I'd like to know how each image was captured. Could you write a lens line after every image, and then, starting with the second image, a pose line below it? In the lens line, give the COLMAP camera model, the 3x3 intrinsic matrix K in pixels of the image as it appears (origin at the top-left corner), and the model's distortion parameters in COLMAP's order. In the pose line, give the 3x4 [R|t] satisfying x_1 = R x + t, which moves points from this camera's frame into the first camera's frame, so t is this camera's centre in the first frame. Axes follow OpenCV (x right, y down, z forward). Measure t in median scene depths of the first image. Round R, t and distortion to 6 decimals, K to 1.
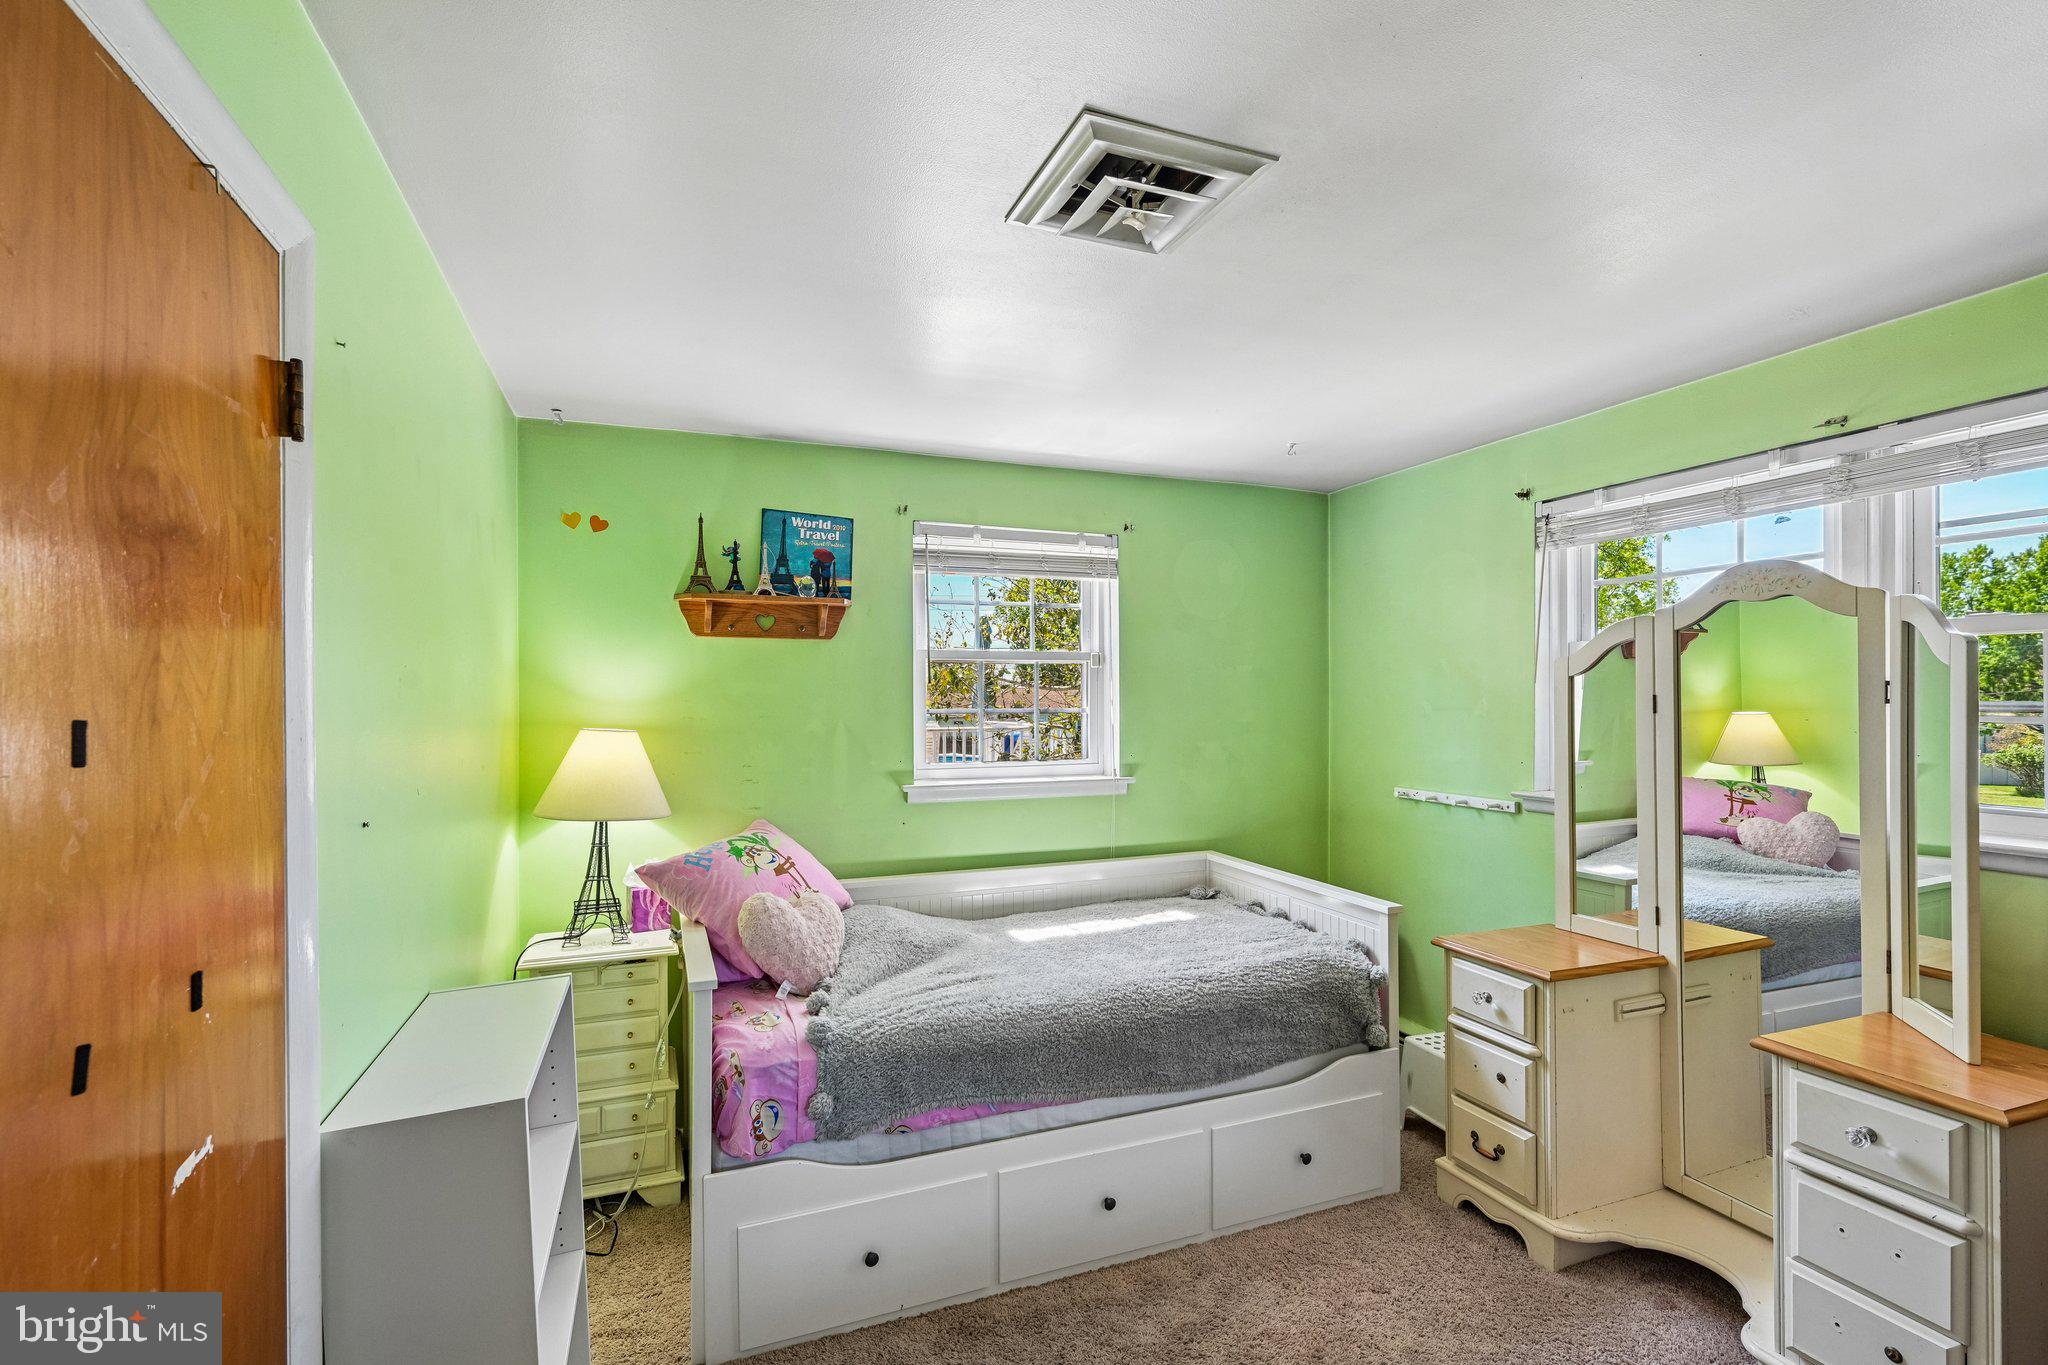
lens RADIAL K [[920.0, 0, 1022.0], [0, 920.0, 695.7], [0, 0, 1]] dist [-0.002792, 0.000055]
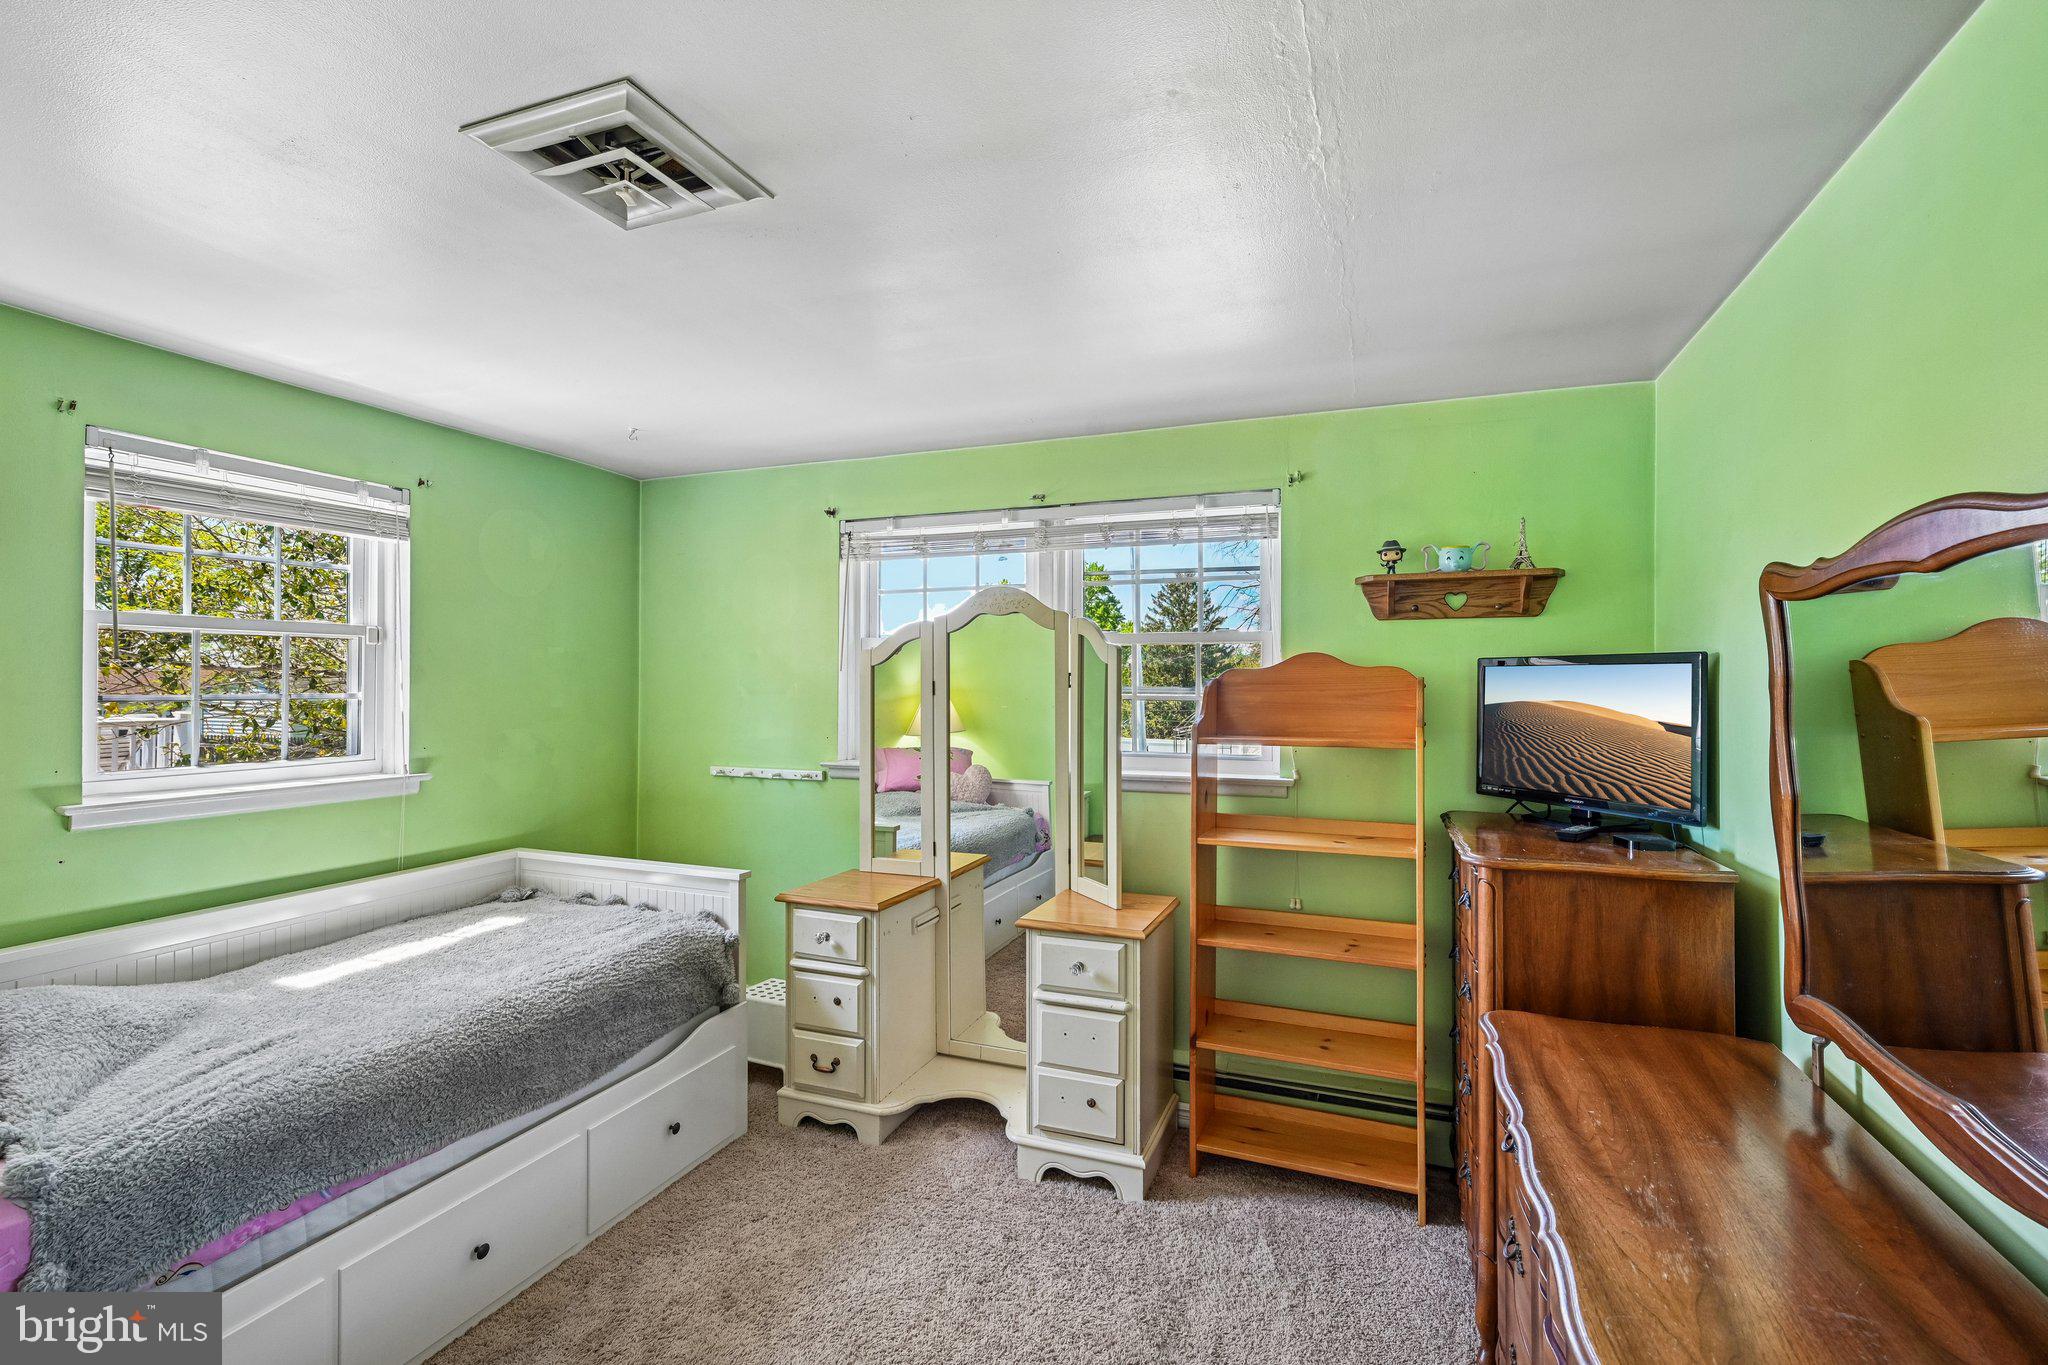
lens RADIAL K [[920.0, 0, 1013.0], [0, 920.0, 674.4], [0, 0, 1]] dist [-0.002792, 0.000055]
pose [[0.679565, 0.011089, 0.733531, -0.201320], [-0.005533, 0.999935, -0.009990, 0.002250], [-0.733594, 0.002730, 0.679582, 0.019564]]
